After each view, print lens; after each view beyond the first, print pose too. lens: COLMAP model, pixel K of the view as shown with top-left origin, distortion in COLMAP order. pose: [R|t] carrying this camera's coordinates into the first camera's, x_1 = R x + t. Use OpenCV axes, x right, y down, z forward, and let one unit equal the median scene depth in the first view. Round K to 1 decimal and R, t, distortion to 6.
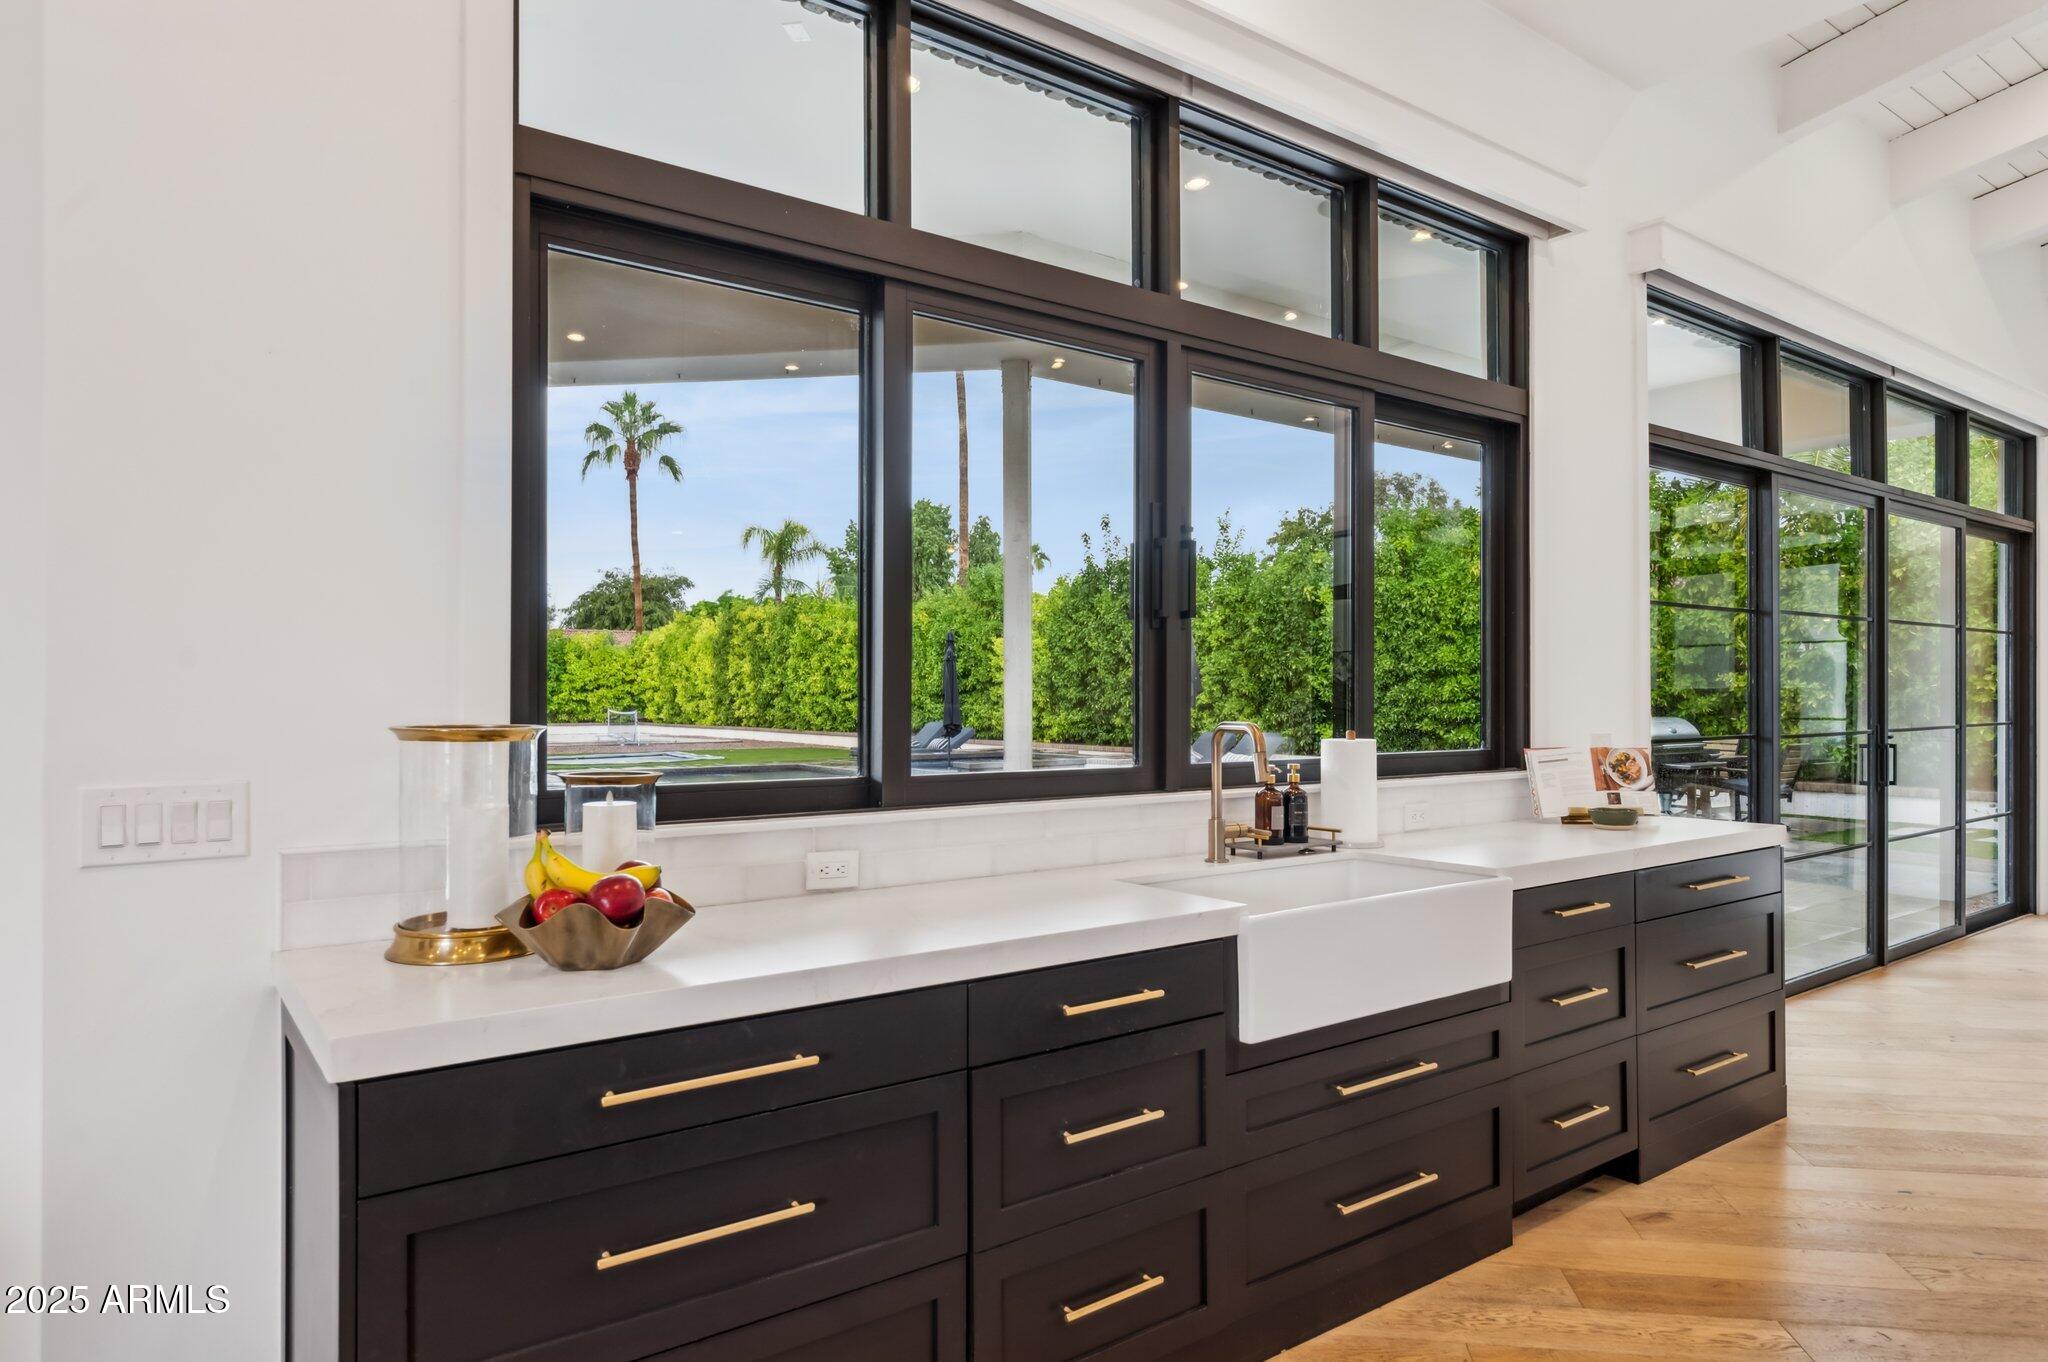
lens RADIAL K [[1241.6, 0, 1024.0], [0, 1241.6, 681.0], [0, 0, 1]] dist [0.000616, 0.000090]
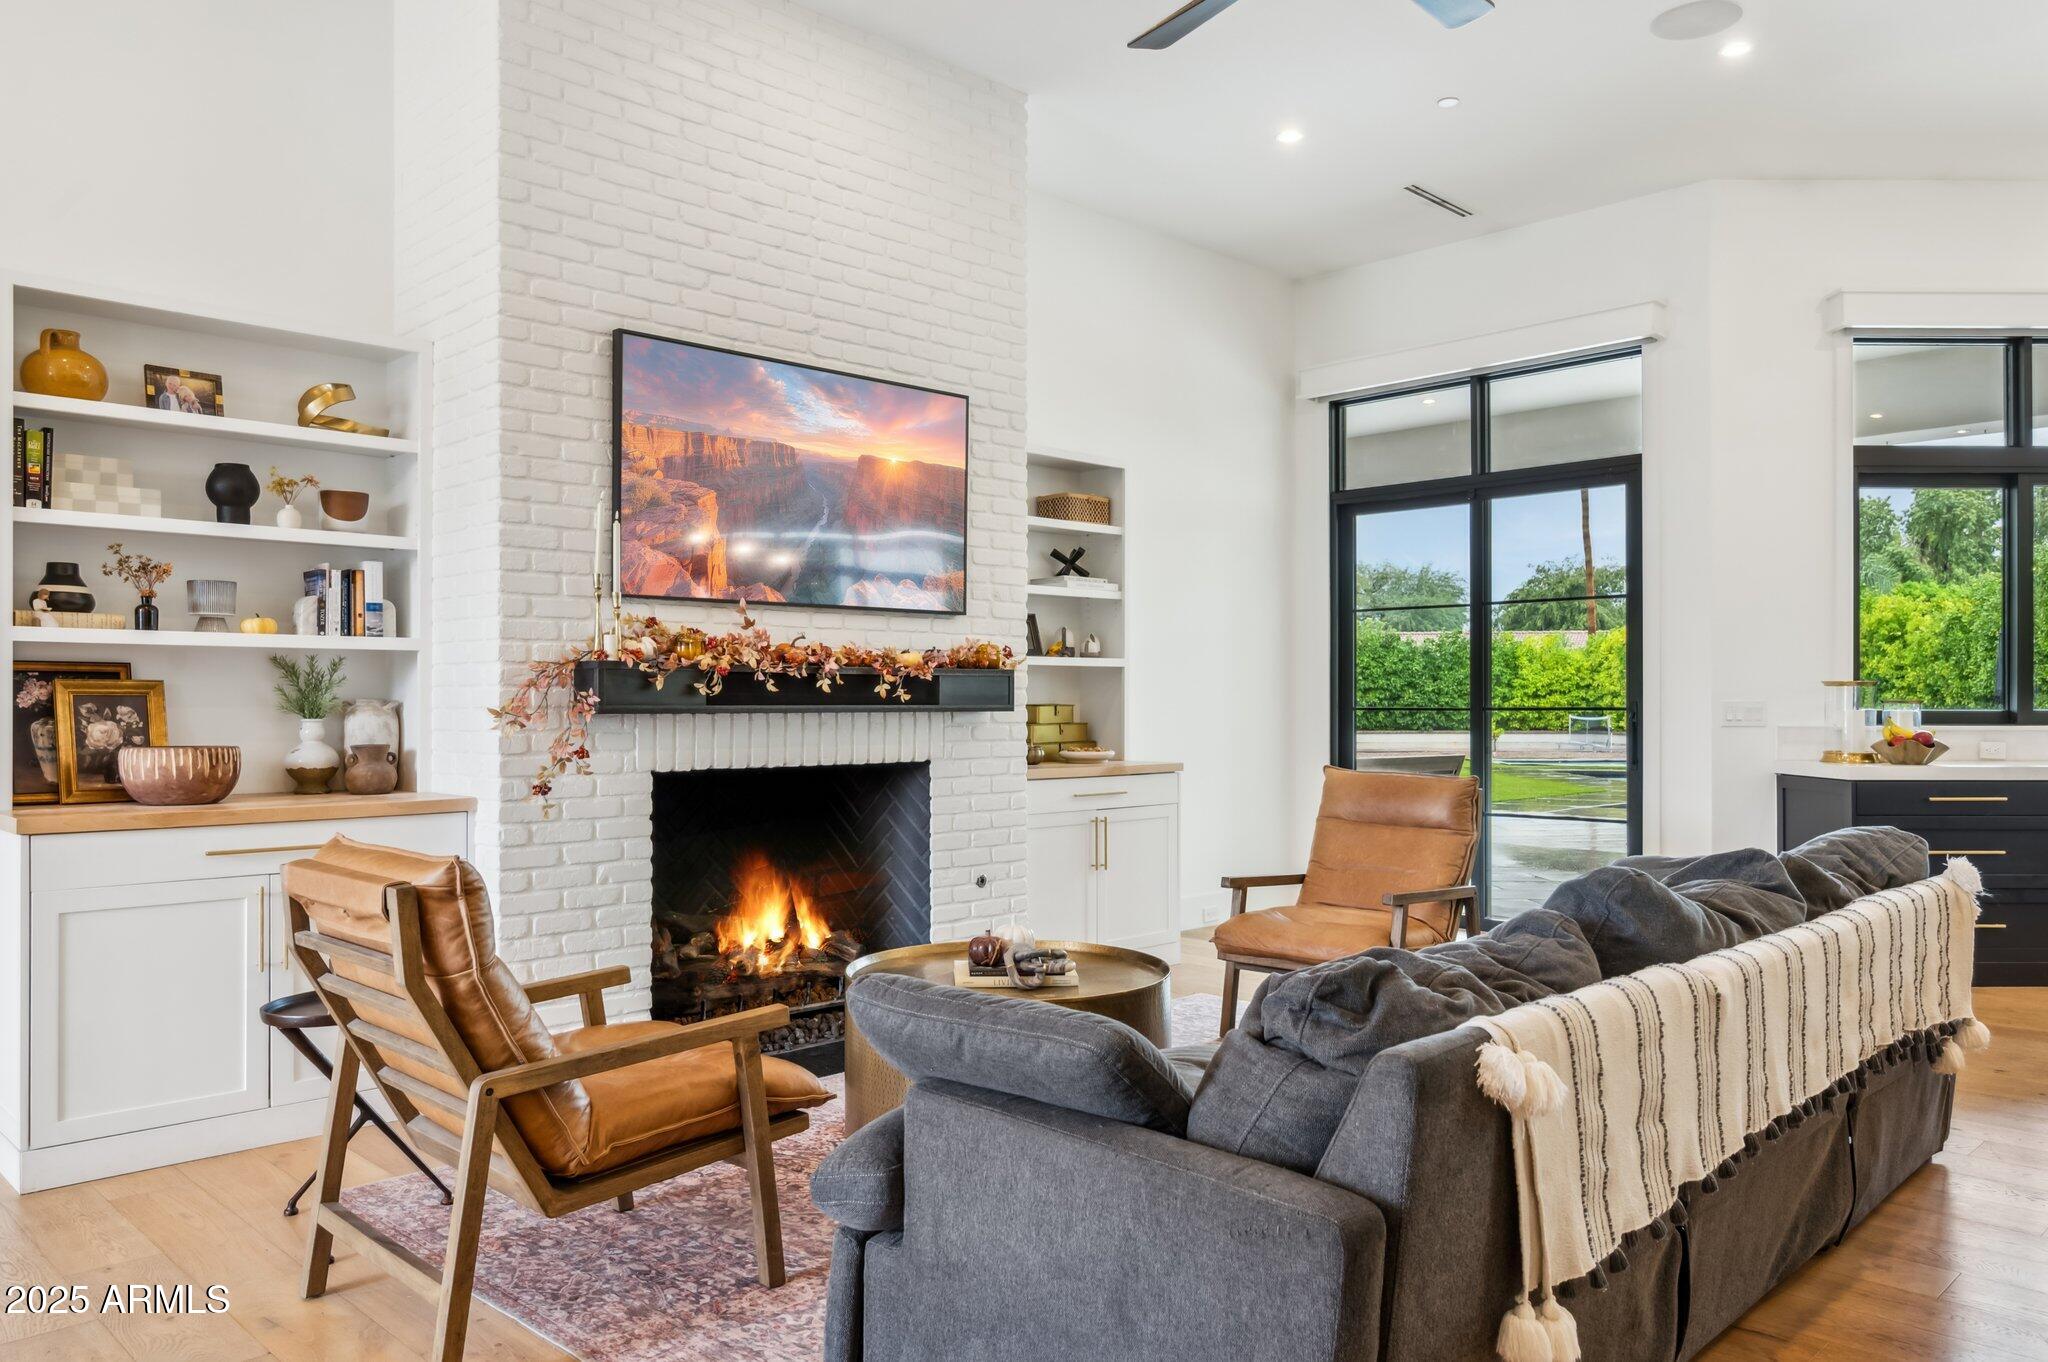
lens RADIAL K [[1502.9, 0, 1024.0], [0, 1502.9, 681.0], [0, 0, 1]] dist [0.004120, 0.003334]
pose [[0.809341, -0.008836, -0.587273, 0.001733], [0.005152, 0.999955, -0.007944, 0.002928], [0.587317, 0.003404, 0.809350, -0.153638]]
